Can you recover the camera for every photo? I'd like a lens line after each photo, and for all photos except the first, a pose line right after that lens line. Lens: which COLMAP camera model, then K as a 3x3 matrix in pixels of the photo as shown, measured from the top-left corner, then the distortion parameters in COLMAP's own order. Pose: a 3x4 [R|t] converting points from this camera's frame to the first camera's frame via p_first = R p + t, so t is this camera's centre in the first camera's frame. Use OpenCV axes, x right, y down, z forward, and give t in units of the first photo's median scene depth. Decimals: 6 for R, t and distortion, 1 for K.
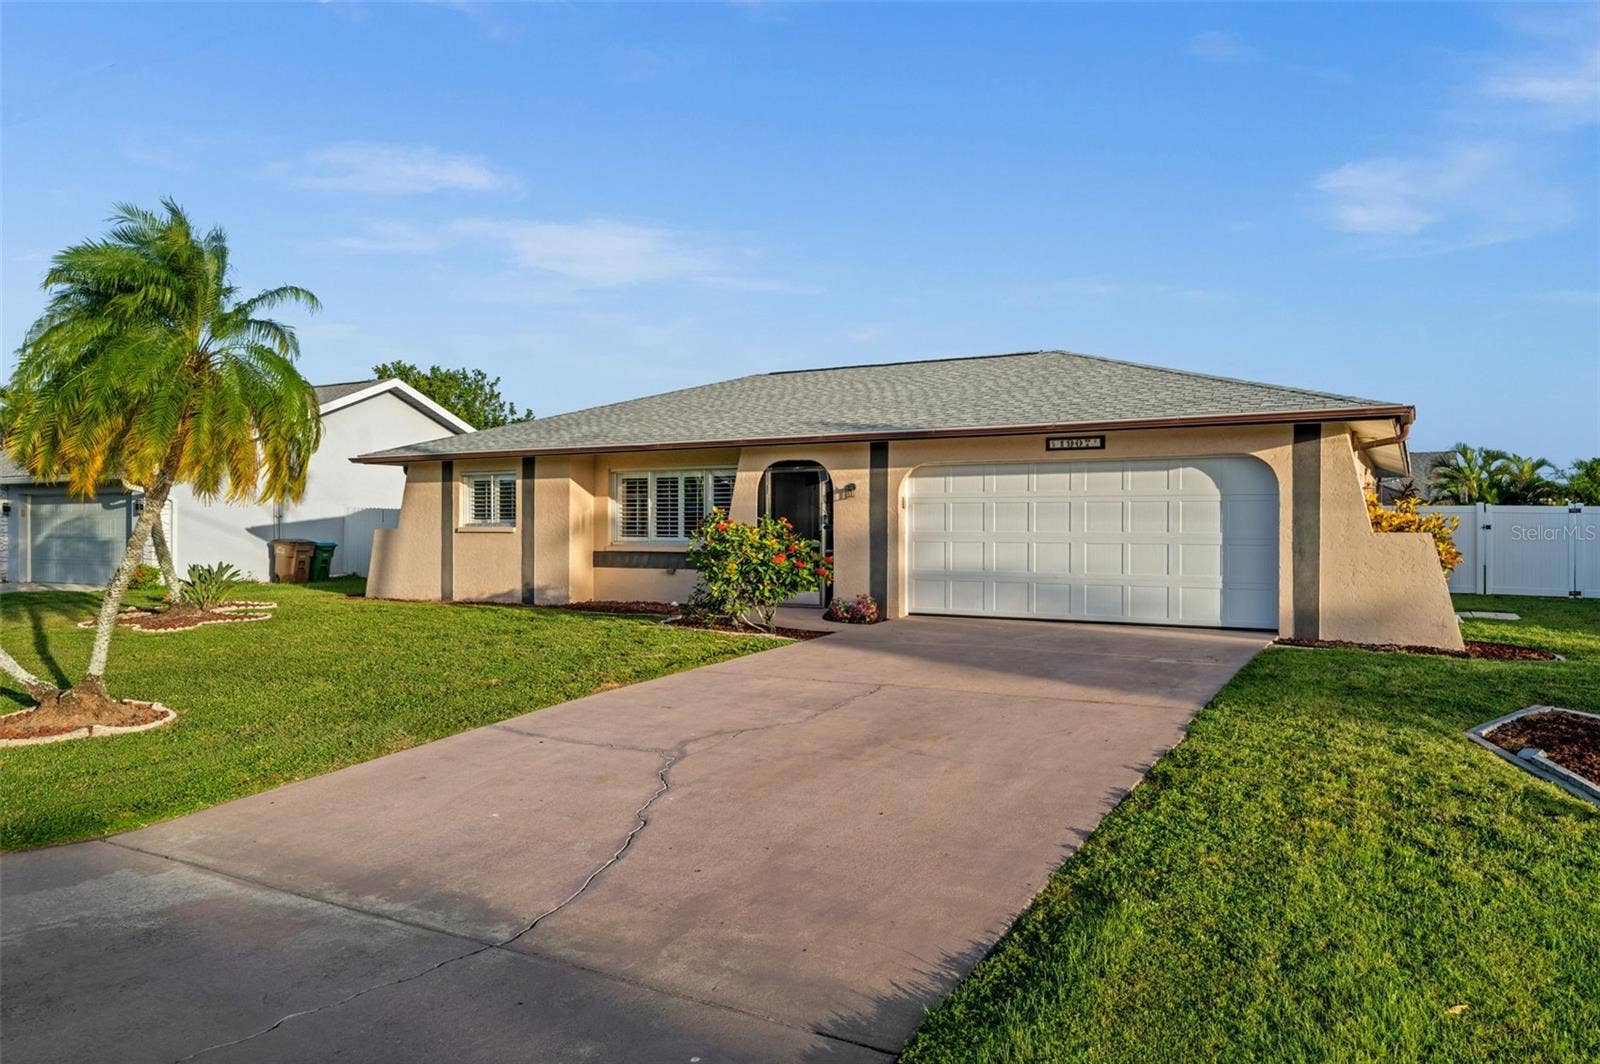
lens RADIAL K [[641.7, 0, 800.0], [0, 641.7, 532.0], [0, 0, 1]] dist [0.002109, 0.000154]
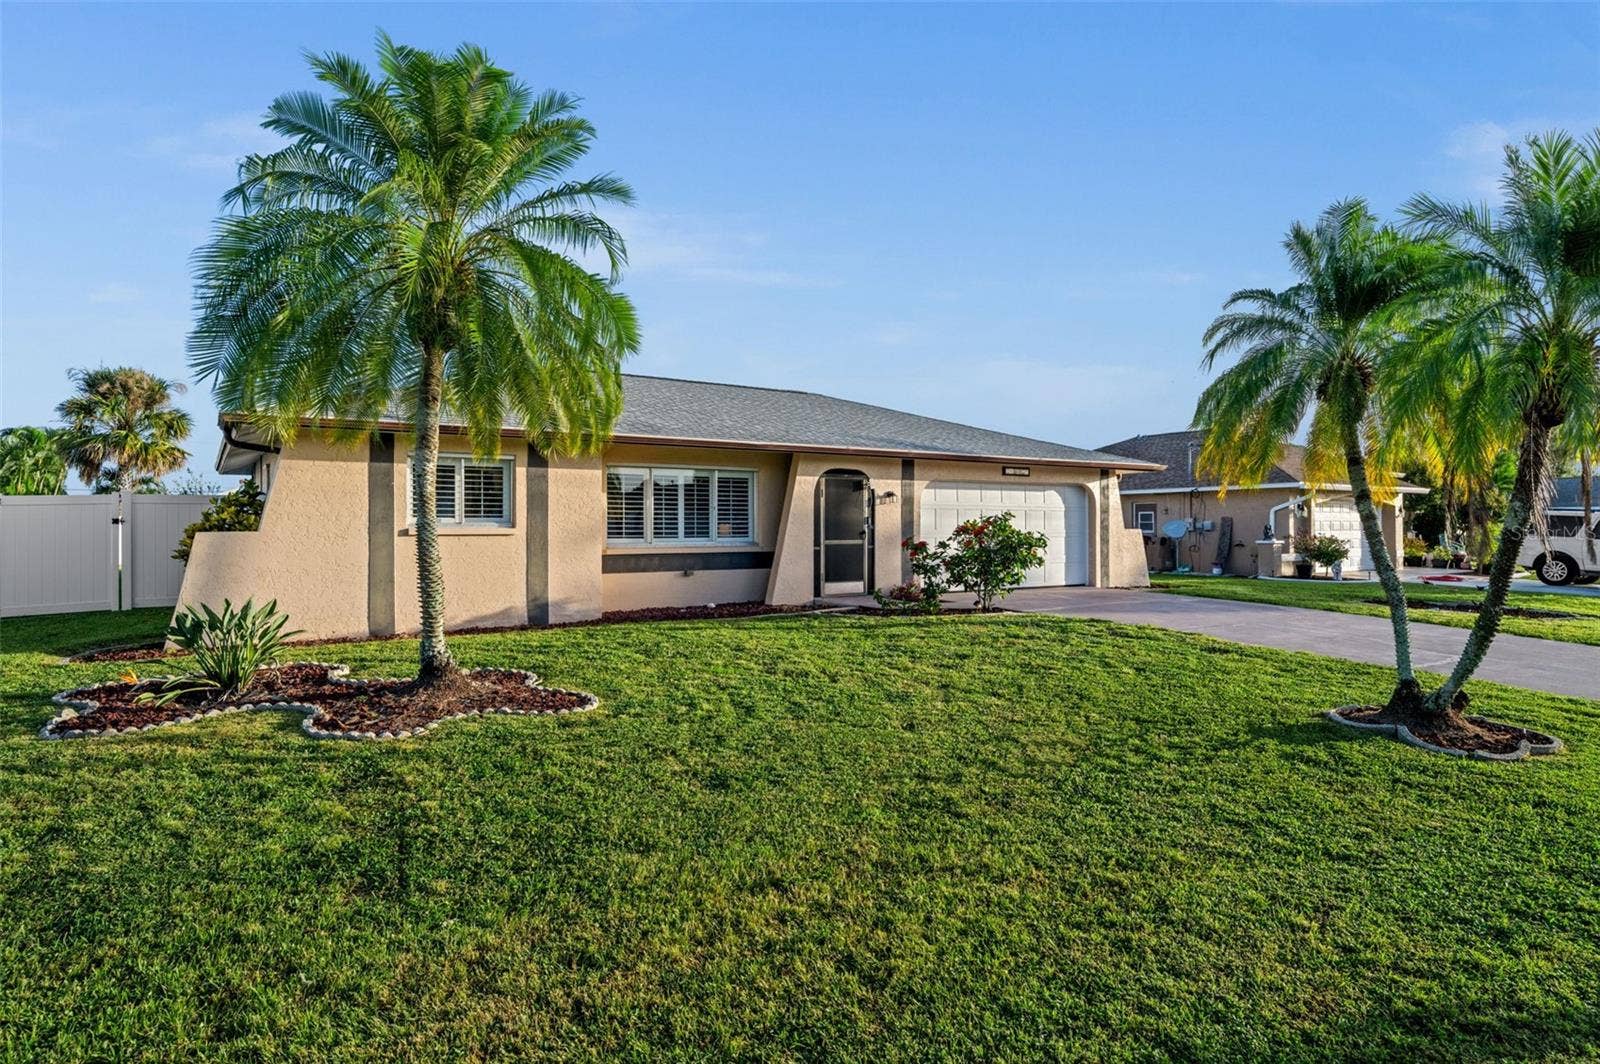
lens RADIAL K [[641.7, 0, 800.0], [0, 641.7, 532.0], [0, 0, 1]] dist [0.002109, 0.000154]
pose [[0.703763, -0.006564, 0.710405, -0.816115], [0.012805, 0.999912, -0.003446, 0.005147], [-0.710320, 0.011522, 0.703785, 0.218674]]
